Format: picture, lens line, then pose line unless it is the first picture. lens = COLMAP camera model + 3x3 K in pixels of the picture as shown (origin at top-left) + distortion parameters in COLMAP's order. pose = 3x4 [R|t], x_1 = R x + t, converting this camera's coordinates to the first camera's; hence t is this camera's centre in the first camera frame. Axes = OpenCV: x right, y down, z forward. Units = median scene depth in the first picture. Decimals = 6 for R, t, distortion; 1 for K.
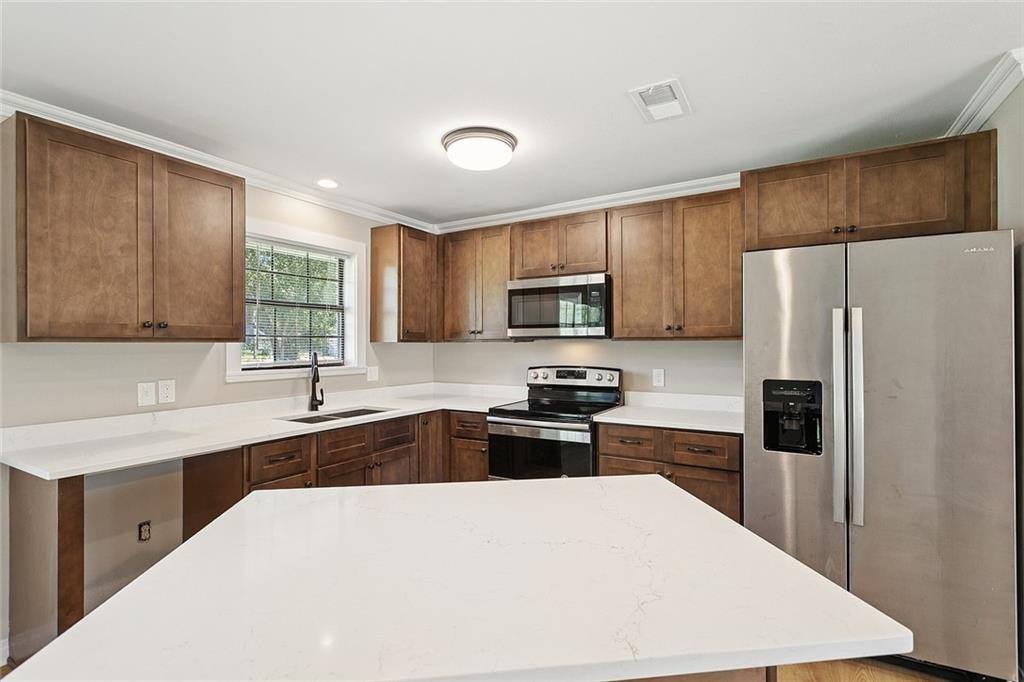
lens RADIAL K [[481.8, 0, 512.0], [0, 481.8, 341.0], [0, 0, 1]] dist [0.000967, 0.000108]
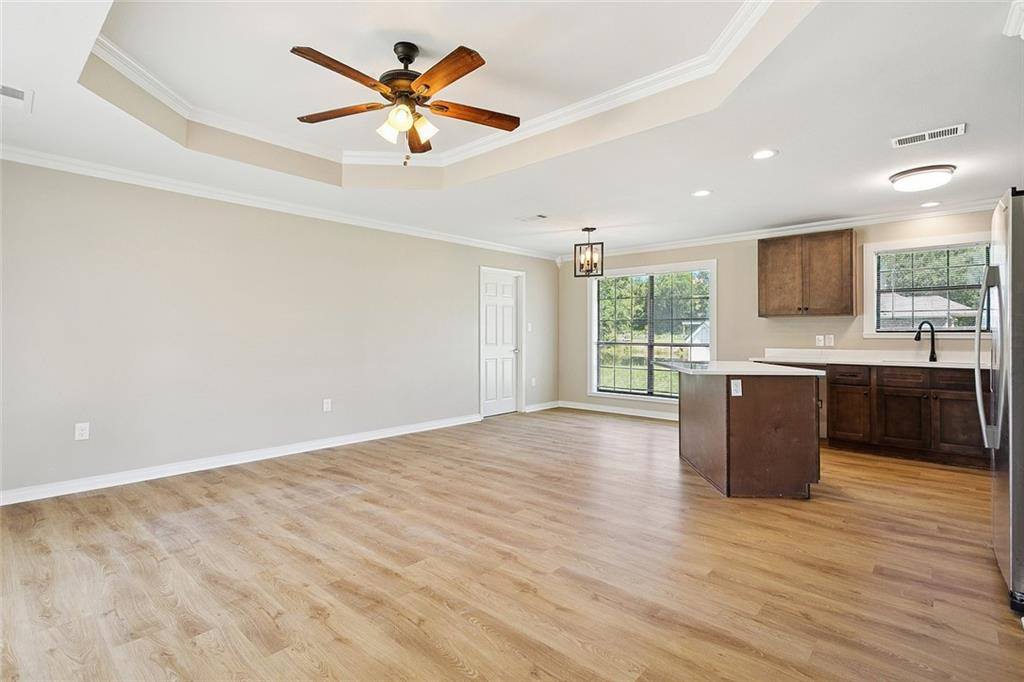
lens RADIAL K [[494.2, 0, 504.5], [0, 494.2, 332.7], [0, 0, 1]] dist [0.000063, 0.000529]
pose [[-0.194834, -0.001158, -0.980836, 1.322183], [0.006333, 0.999977, -0.002438, 0.054979], [0.980816, -0.006687, -0.194822, 0.035367]]
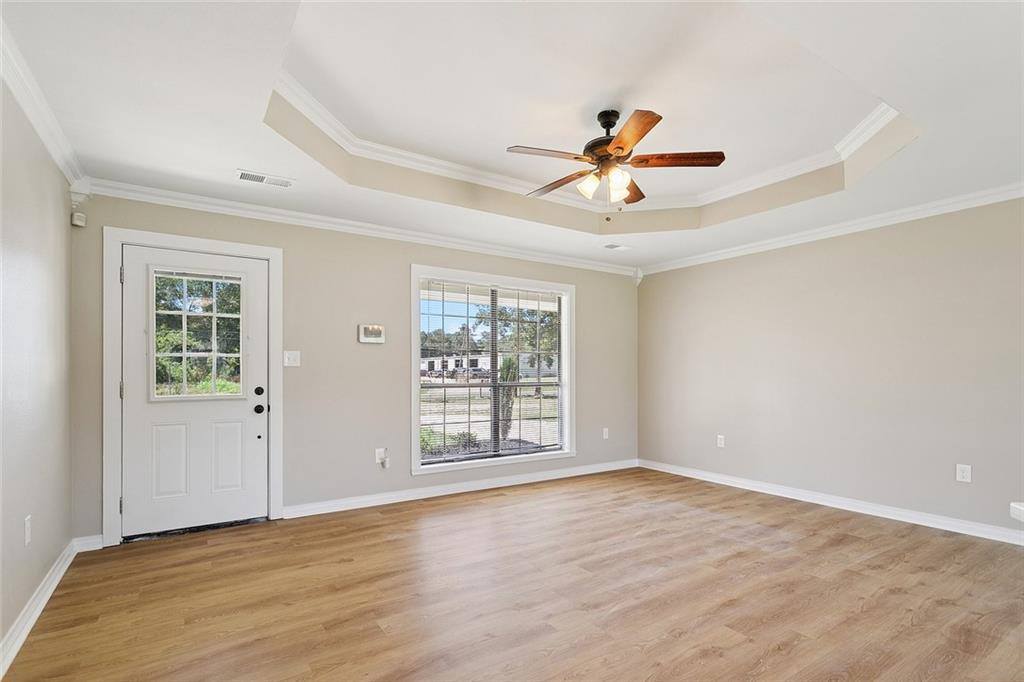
lens RADIAL K [[494.2, 0, 504.5], [0, 494.2, 332.7], [0, 0, 1]] dist [0.000063, 0.000529]
pose [[-0.899943, 0.041022, 0.434074, 0.318632], [0.002335, 0.996003, -0.089287, 0.062545], [-0.436002, -0.079340, -0.896441, 0.648013]]
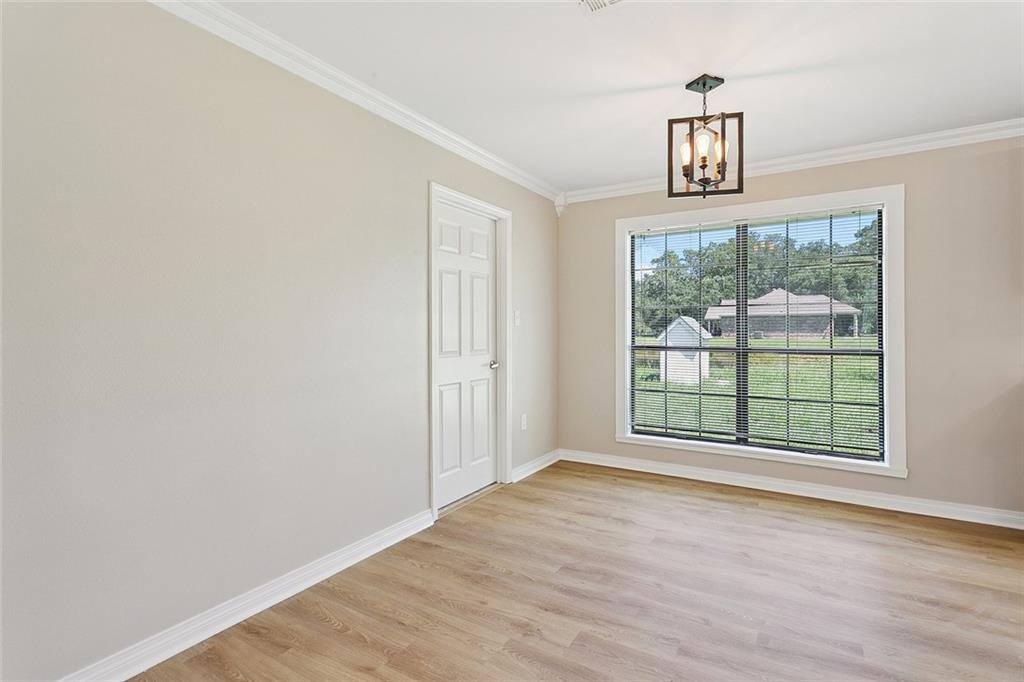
lens RADIAL K [[490.4, 0, 507.9], [0, 490.4, 327.9], [0, 0, 1]] dist [0.001324, 0.000192]
pose [[-0.010430, -0.003539, -0.999939, 0.237653], [0.005359, 0.999979, -0.003595, 0.052004], [0.999931, -0.005396, -0.010410, -0.312221]]
